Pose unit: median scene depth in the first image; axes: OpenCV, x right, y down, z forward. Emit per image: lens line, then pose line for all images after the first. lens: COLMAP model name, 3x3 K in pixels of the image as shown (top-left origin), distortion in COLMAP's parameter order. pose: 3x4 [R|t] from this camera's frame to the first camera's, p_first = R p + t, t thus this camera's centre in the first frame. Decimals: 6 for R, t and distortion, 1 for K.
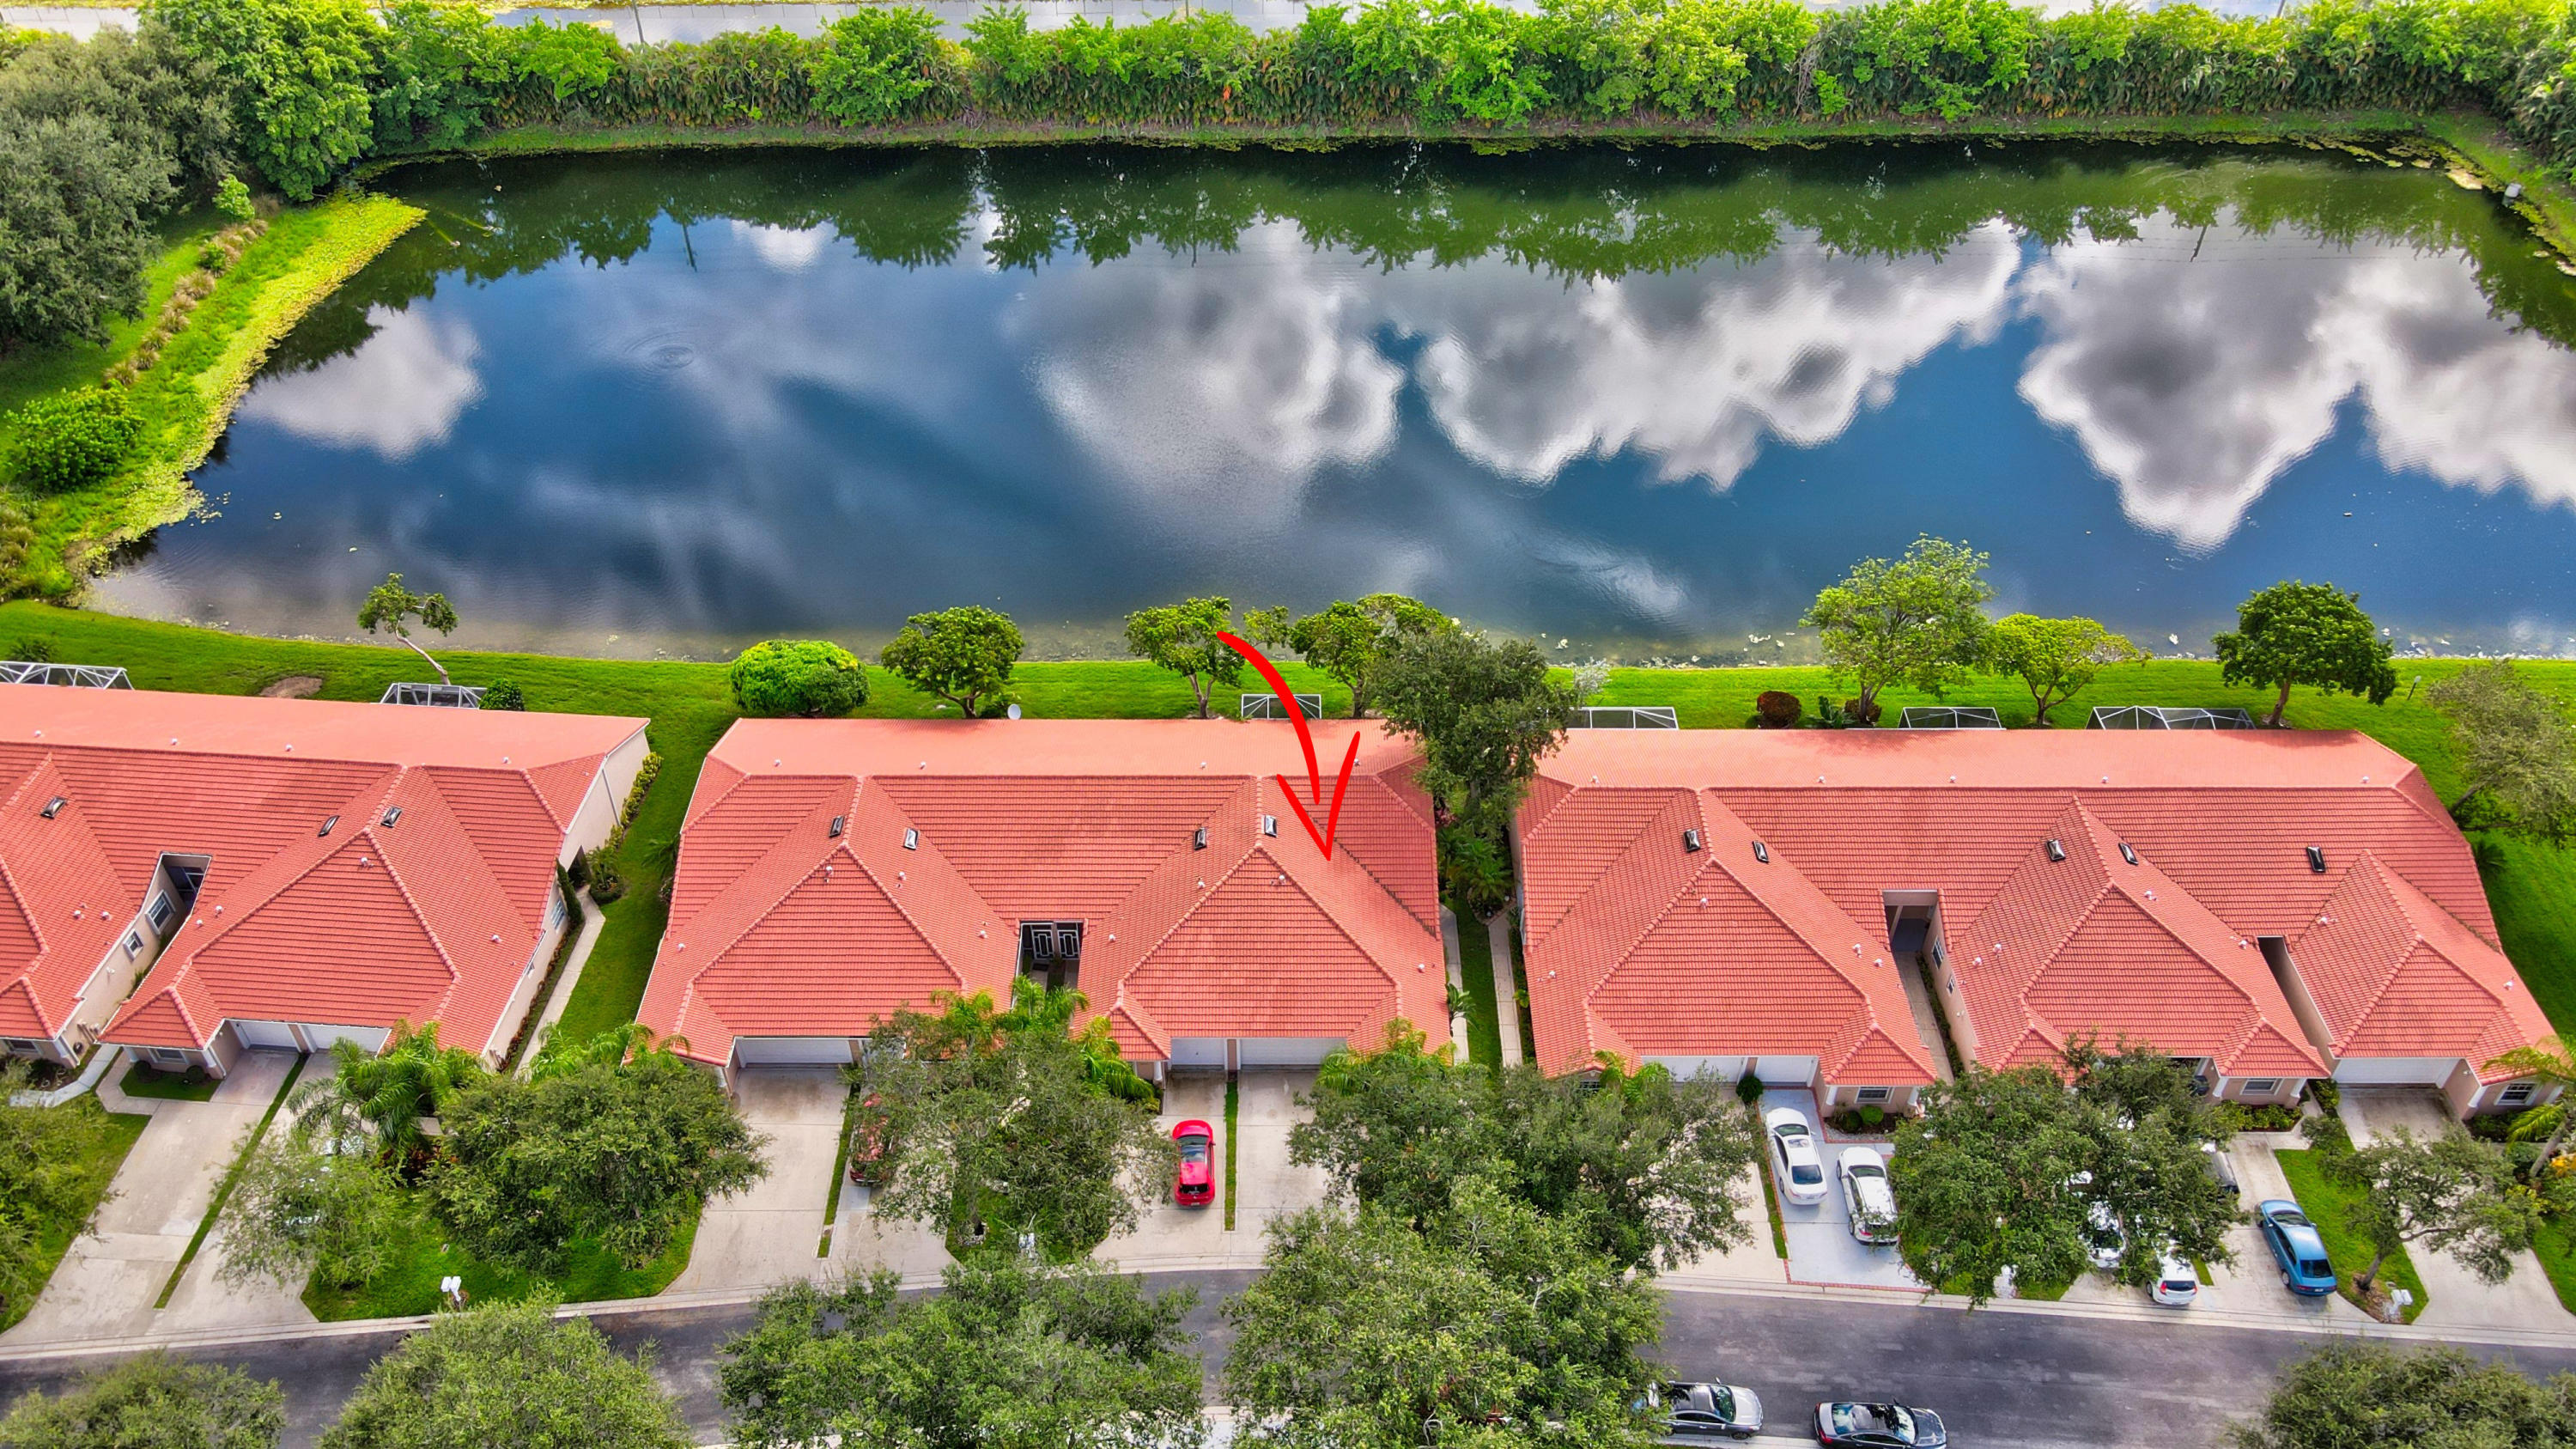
lens RADIAL K [[1909.6, 0, 1279.0], [0, 1909.6, 715.9], [0, 0, 1]] dist [-0.005363, 0.044178]
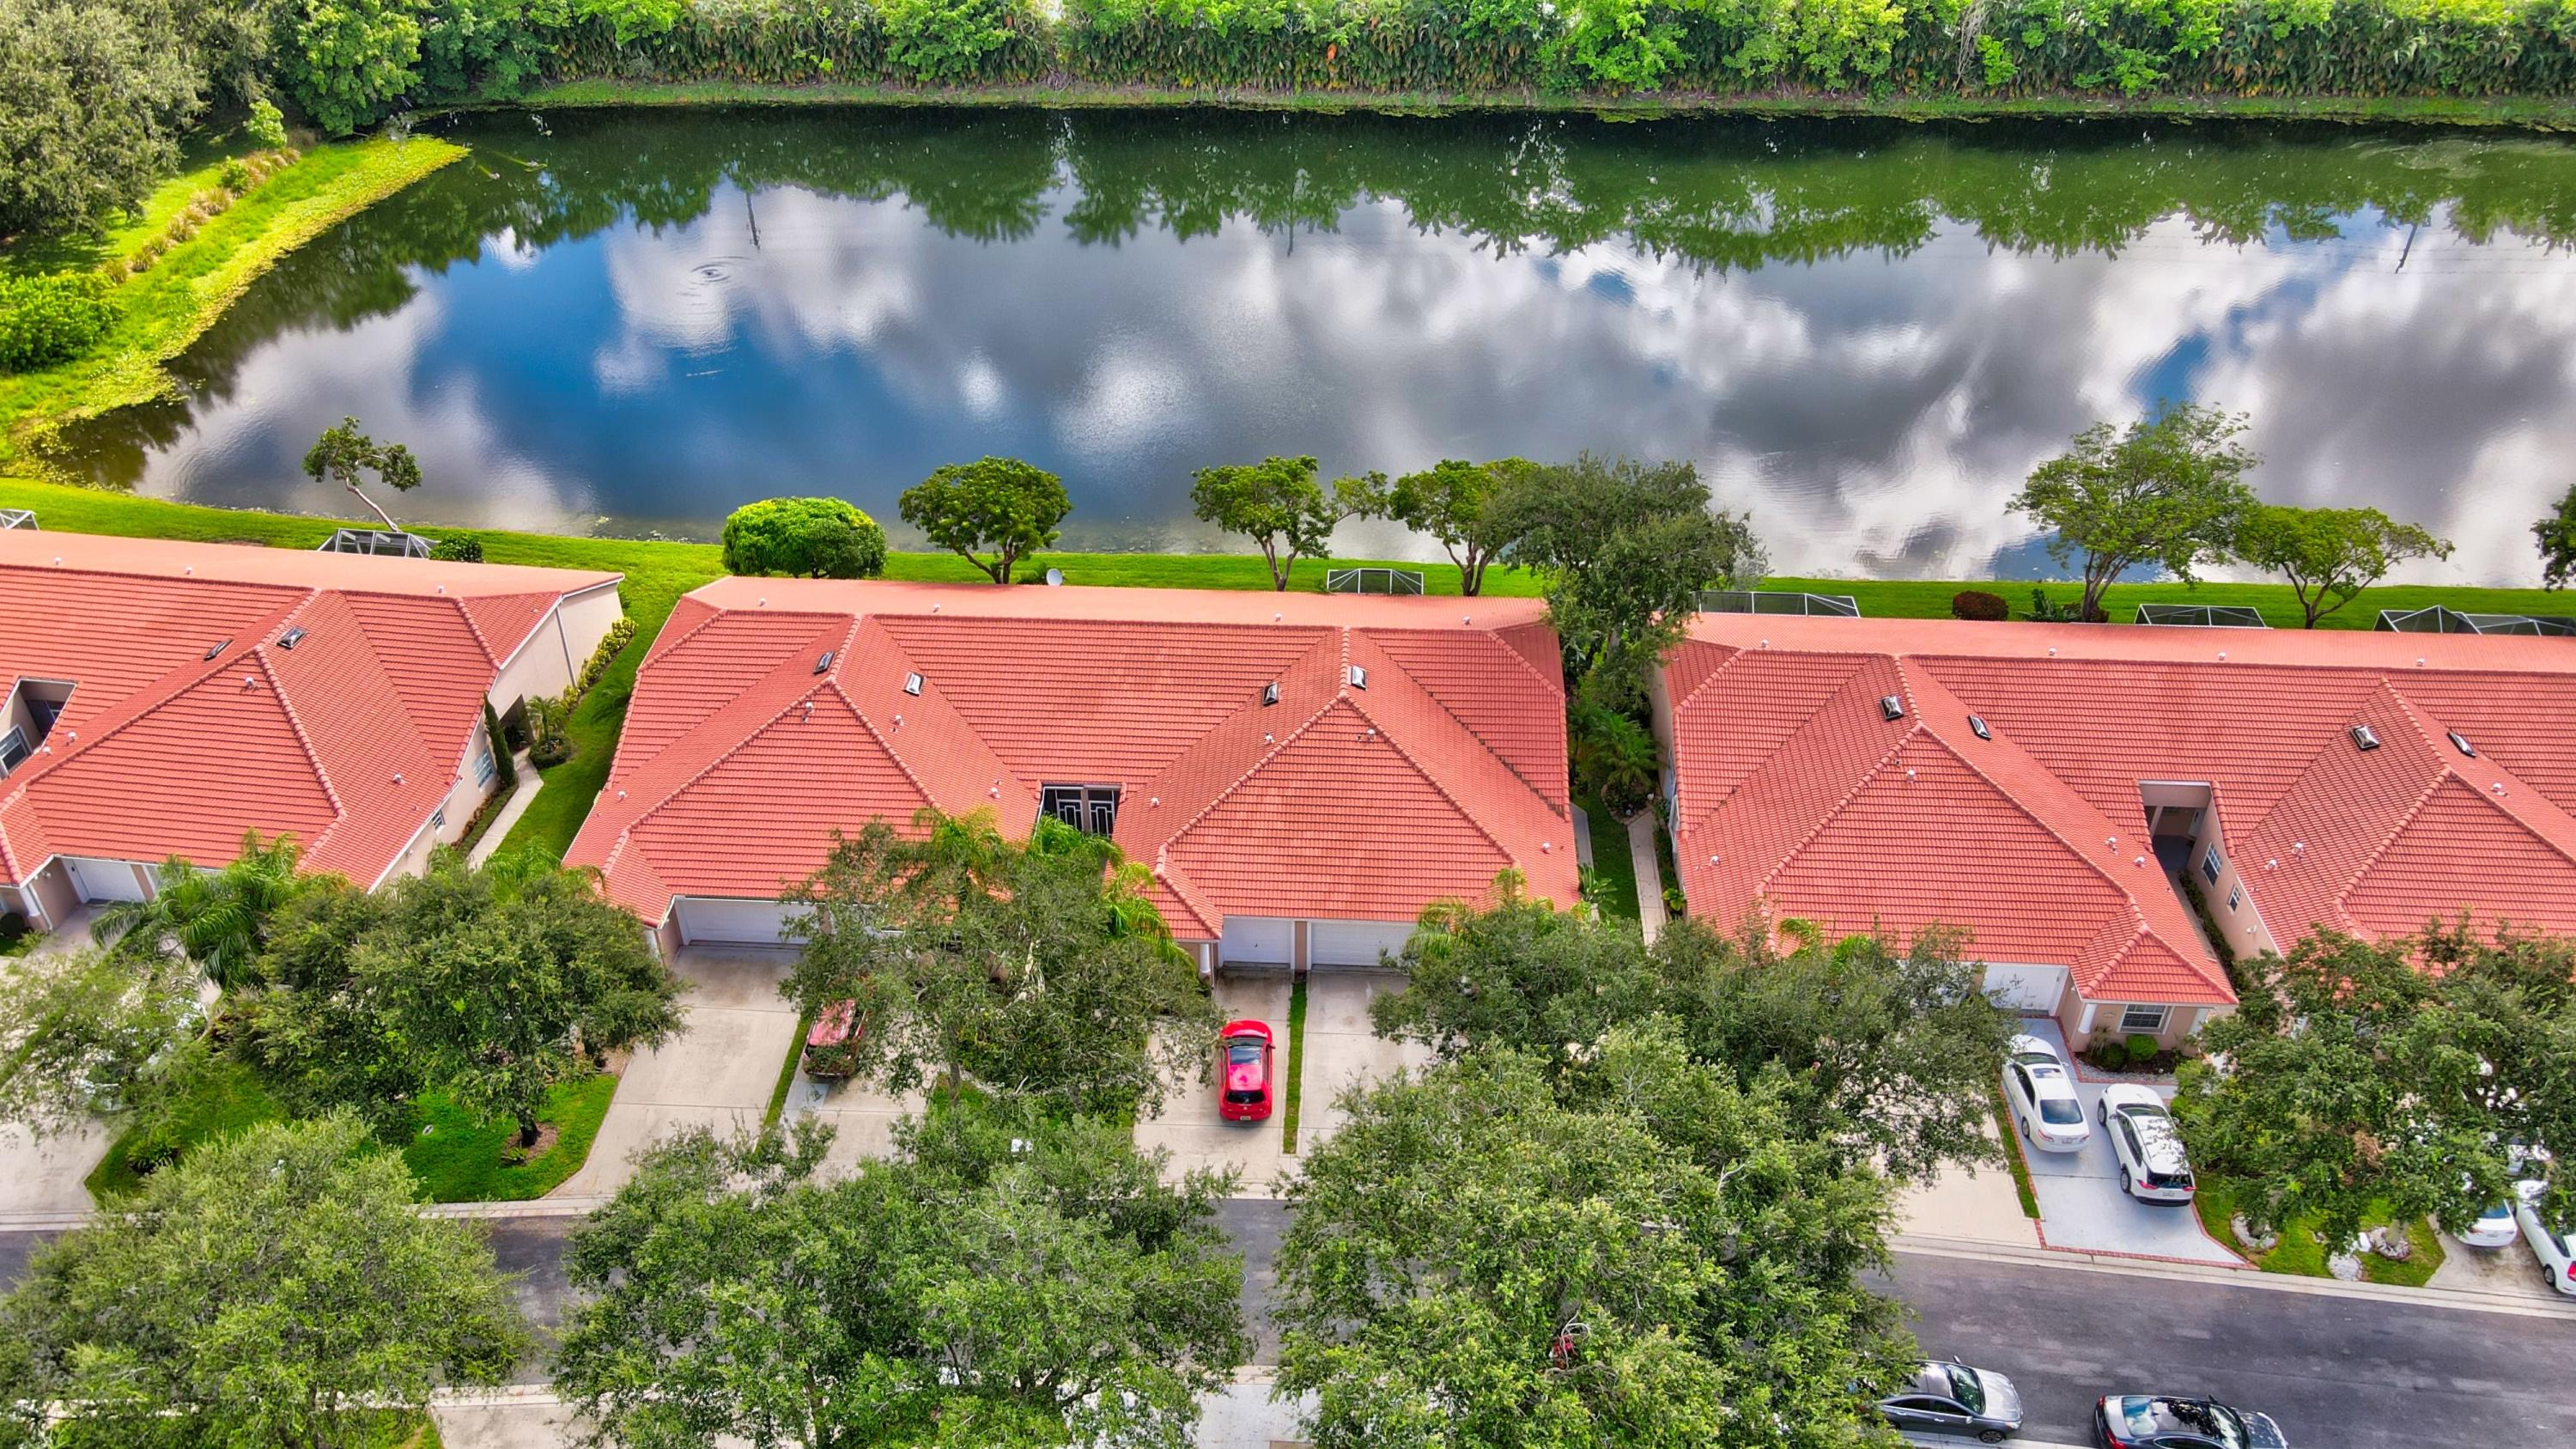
lens RADIAL K [[1913.0, 0, 1280.9], [0, 1913.0, 714.0], [0, 0, 1]] dist [-0.005792, 0.033120]
pose [[0.998496, 0.029671, -0.046092, 0.000265], [-0.034129, 0.994487, -0.099155, 0.100560], [0.042896, 0.100579, 0.994004, 0.132788]]
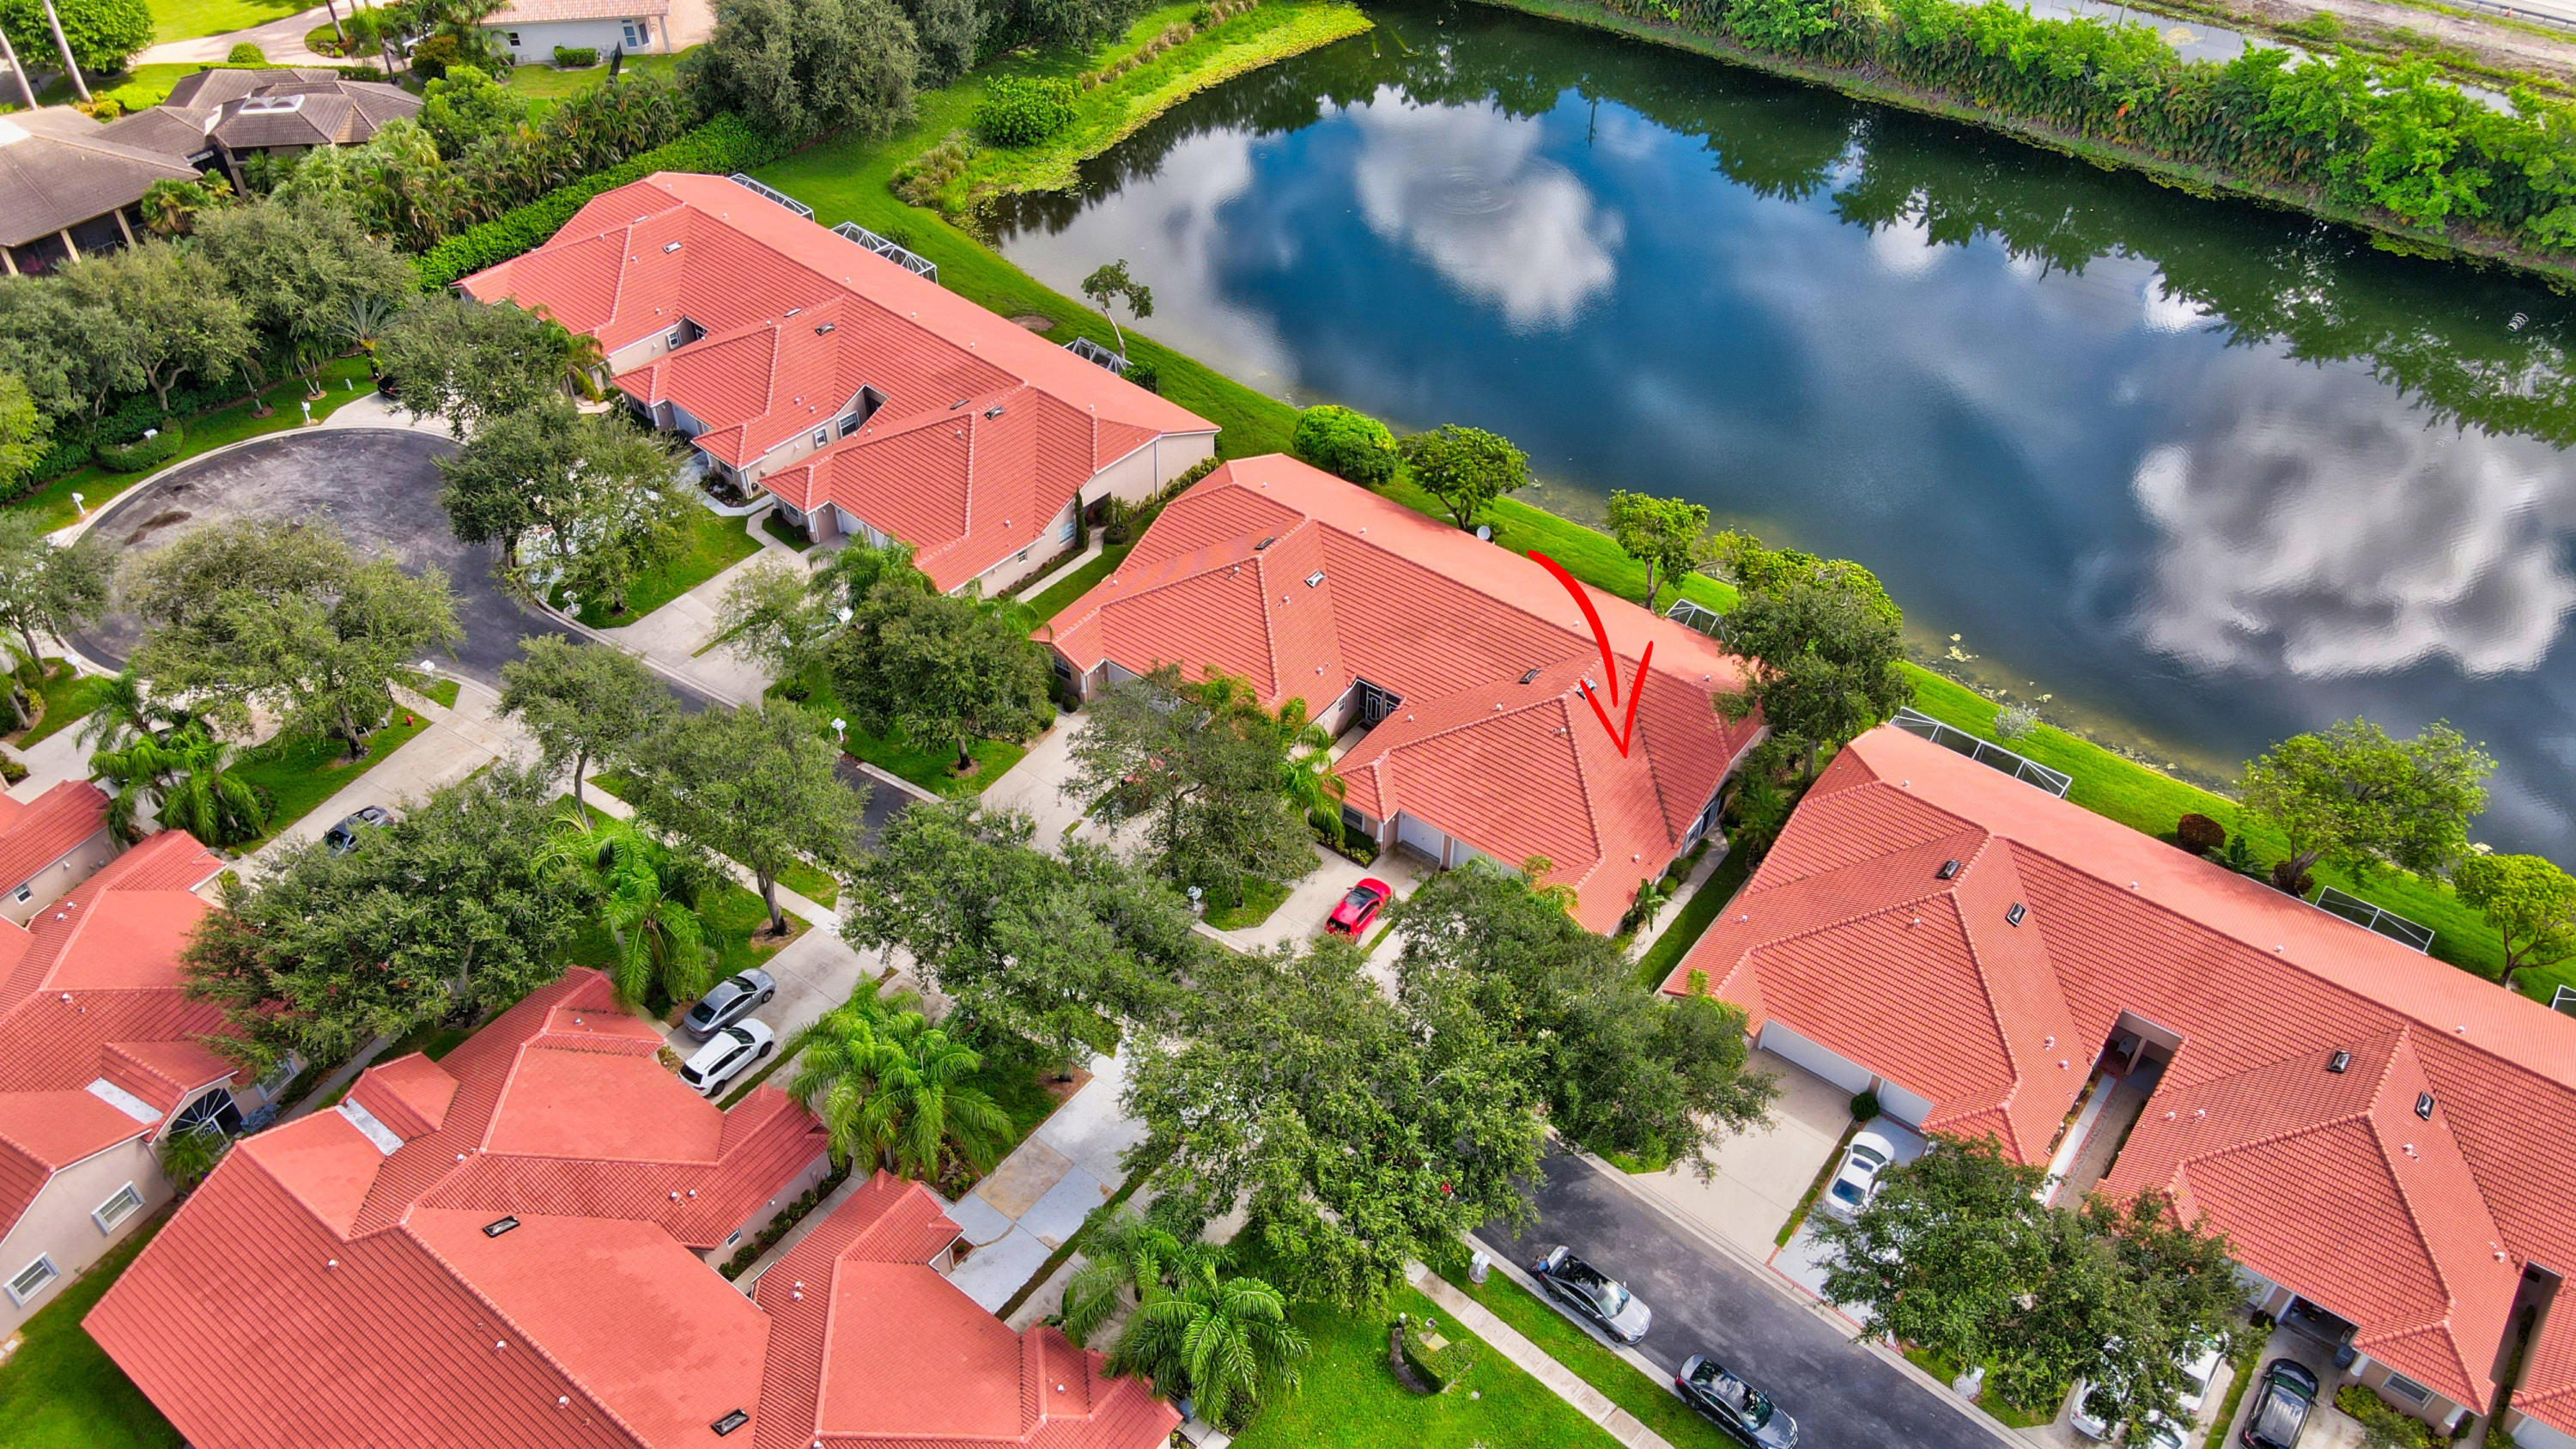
lens RADIAL K [[1924.0, 0, 1282.1], [0, 1924.0, 722.1], [0, 0, 1]] dist [-0.015610, 0.036317]
pose [[0.796082, 0.402180, -0.452222, 0.233336], [-0.395937, 0.911247, 0.113413, 0.012836], [0.457698, 0.088765, 0.884665, -0.021137]]
